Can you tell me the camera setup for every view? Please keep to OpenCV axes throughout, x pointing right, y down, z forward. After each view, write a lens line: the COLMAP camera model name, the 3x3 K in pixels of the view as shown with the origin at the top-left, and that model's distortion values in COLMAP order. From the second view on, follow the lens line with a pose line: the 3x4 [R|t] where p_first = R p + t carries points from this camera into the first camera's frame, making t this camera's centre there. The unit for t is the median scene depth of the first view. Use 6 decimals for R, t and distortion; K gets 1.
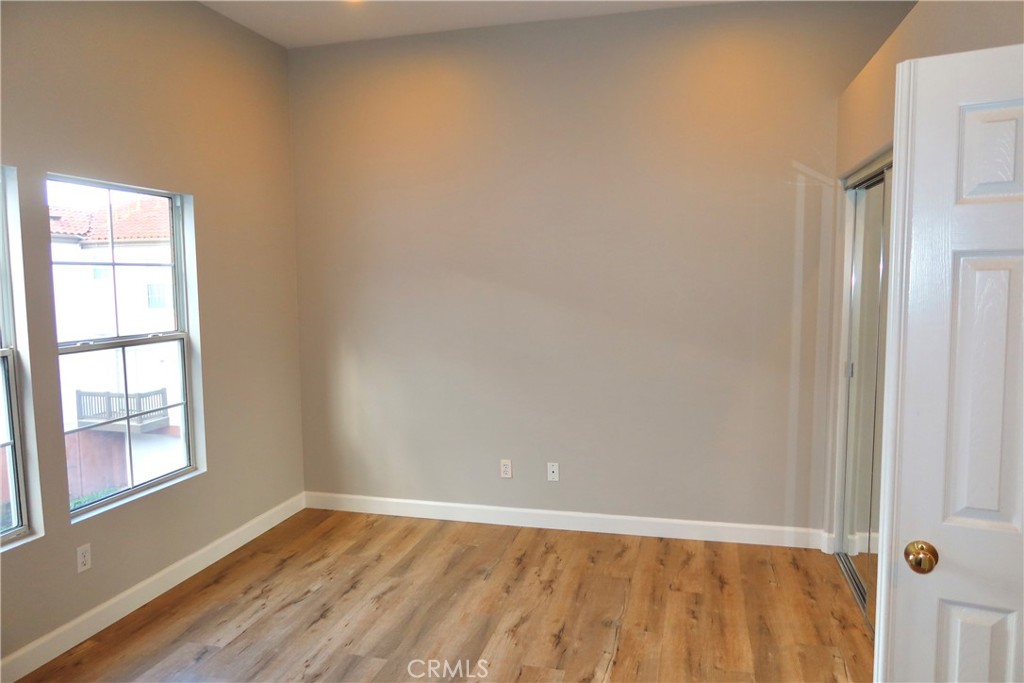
lens RADIAL K [[697.5, 0, 512.0], [0, 697.5, 341.5], [0, 0, 1]] dist [-0.032255, 0.001516]
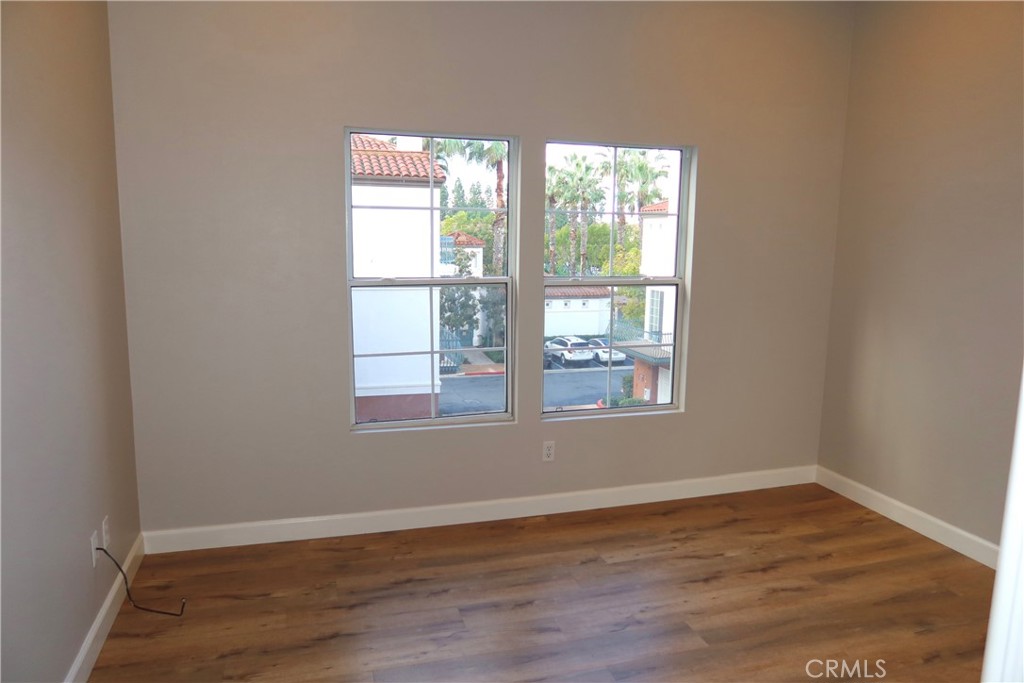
lens RADIAL K [[697.5, 0, 512.0], [0, 697.5, 341.5], [0, 0, 1]] dist [-0.032255, 0.001516]
pose [[0.522094, 0.143786, -0.840681, 0.311965], [-0.092620, 0.989416, 0.111704, -0.013566], [0.847844, 0.019543, 0.529885, 0.225647]]
